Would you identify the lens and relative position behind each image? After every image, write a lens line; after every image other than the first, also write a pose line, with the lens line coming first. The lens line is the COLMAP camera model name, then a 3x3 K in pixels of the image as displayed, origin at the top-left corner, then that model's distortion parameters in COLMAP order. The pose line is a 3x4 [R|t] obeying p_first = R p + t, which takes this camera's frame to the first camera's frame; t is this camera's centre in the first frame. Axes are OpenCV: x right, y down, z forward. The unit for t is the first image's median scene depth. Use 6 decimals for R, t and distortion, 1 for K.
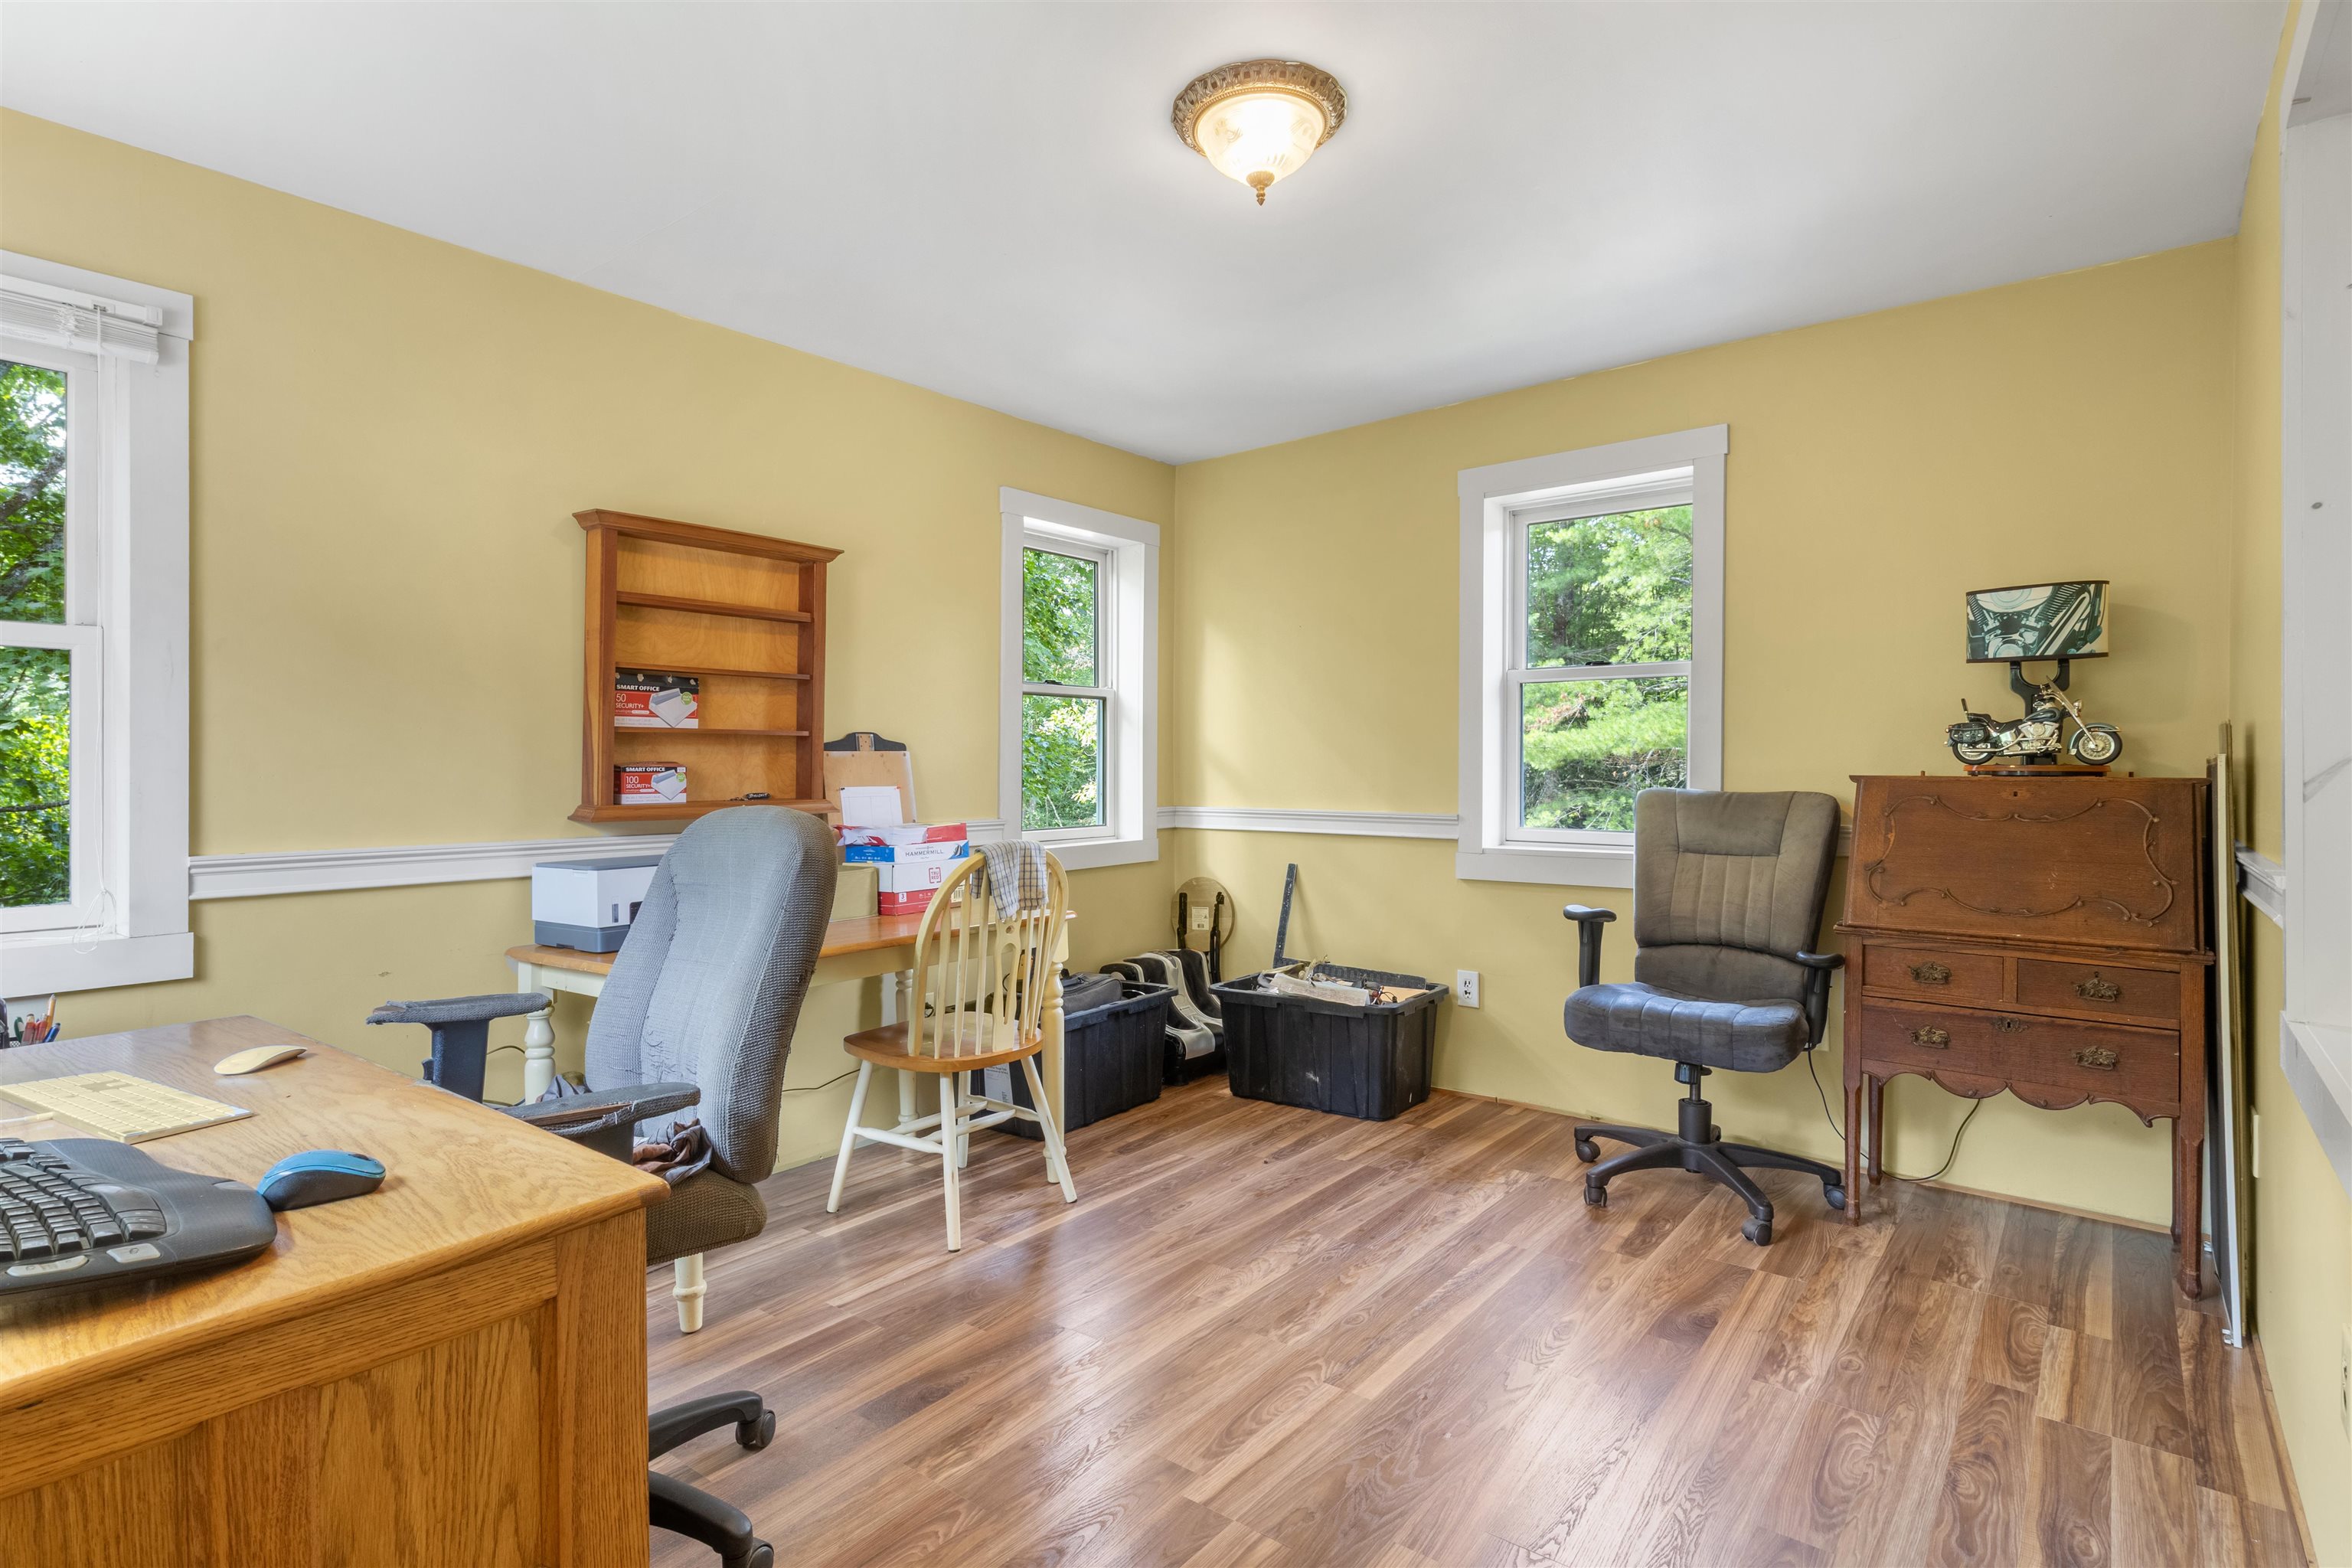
lens RADIAL K [[1190.8, 0, 1171.1], [0, 1190.8, 768.1], [0, 0, 1]] dist [0.003073, 0.000089]
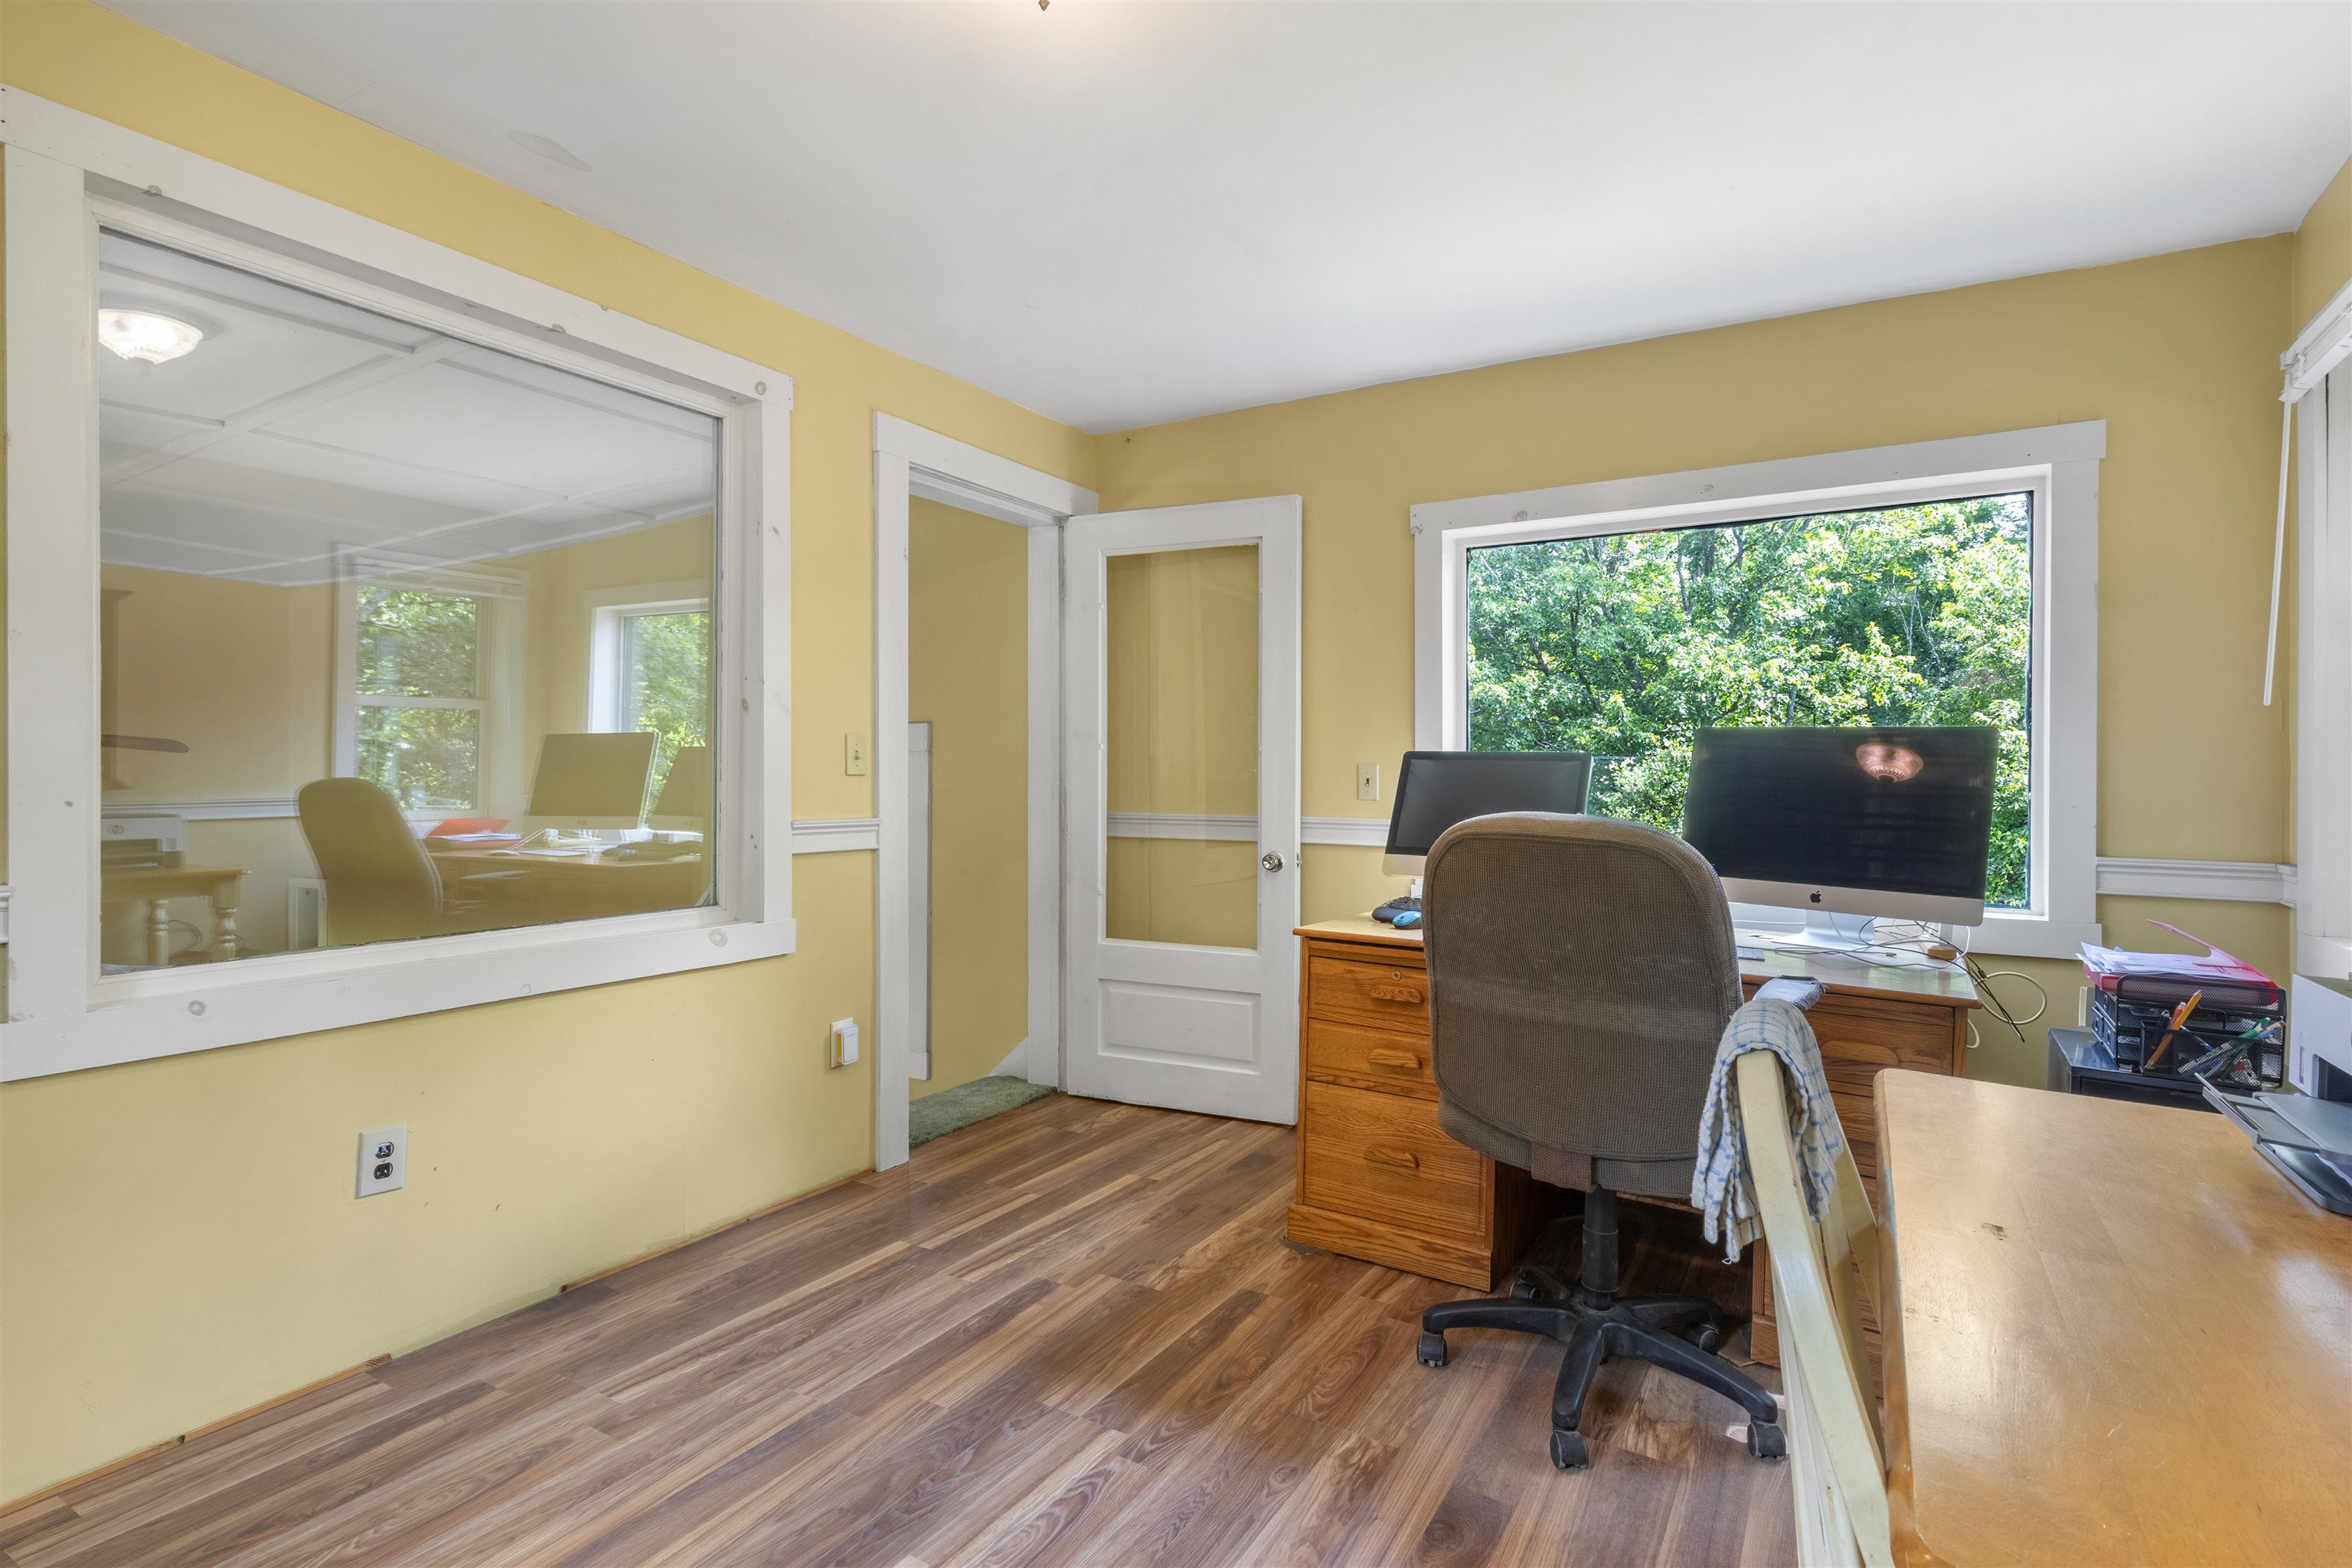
lens RADIAL K [[1151.1, 0, 1166.6], [0, 1151.1, 772.8], [0, 0, 1]] dist [0.003261, 0.000518]
pose [[-0.992233, 0.006017, -0.124250, 0.095795], [0.005217, 0.999964, 0.006763, -0.003267], [0.124287, 0.006062, -0.992228, 1.938816]]
